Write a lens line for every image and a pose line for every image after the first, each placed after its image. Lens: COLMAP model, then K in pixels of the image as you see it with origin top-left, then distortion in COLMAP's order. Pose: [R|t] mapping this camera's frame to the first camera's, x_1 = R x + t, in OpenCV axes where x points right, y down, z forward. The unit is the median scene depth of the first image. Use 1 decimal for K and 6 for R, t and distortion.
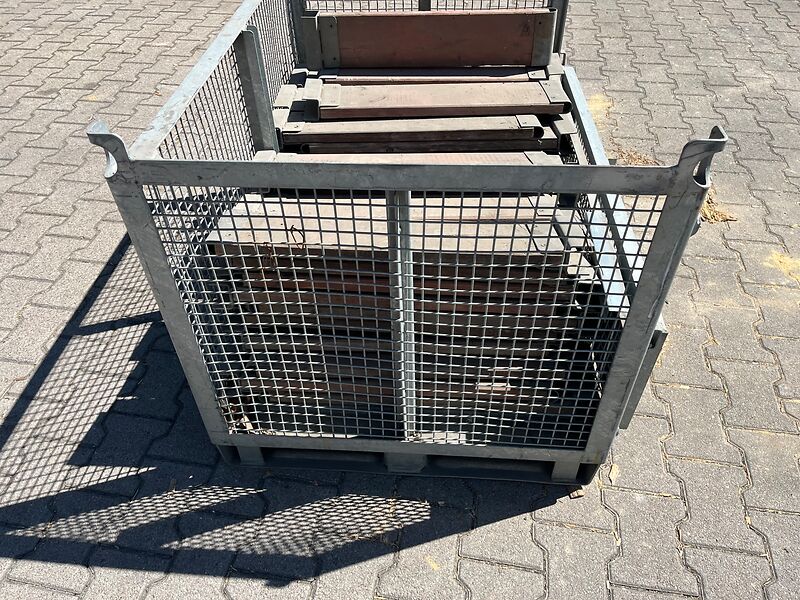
lens RADIAL K [[609.7, 0, 397.2], [0, 609.7, 302.9], [0, 0, 1]] dist [0.033107, -0.053300]
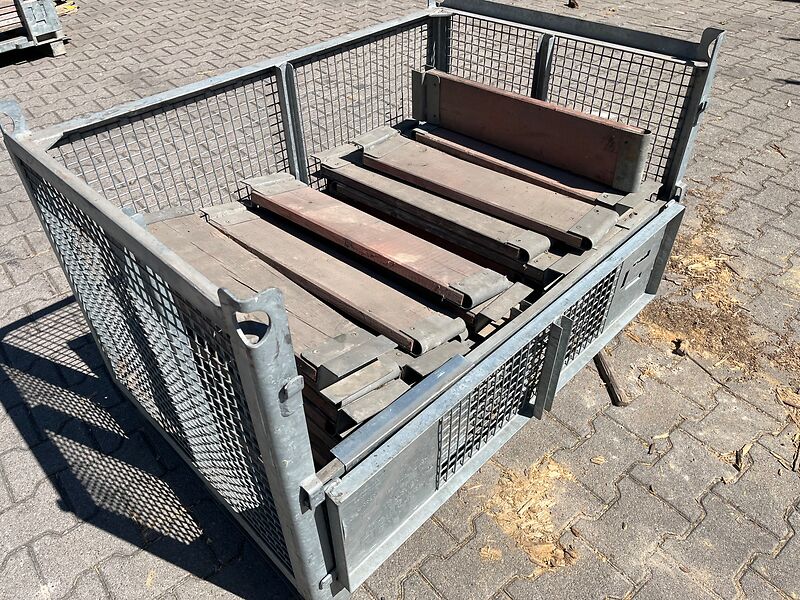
lens RADIAL K [[609.7, 0, 395.9], [0, 609.7, 305.6], [0, 0, 1]] dist [0.033107, -0.053300]
pose [[0.755214, 0.423634, -0.500186, 0.617071], [-0.442198, 0.892561, 0.088297, -0.235852], [0.483852, 0.154498, 0.861404, 0.202900]]
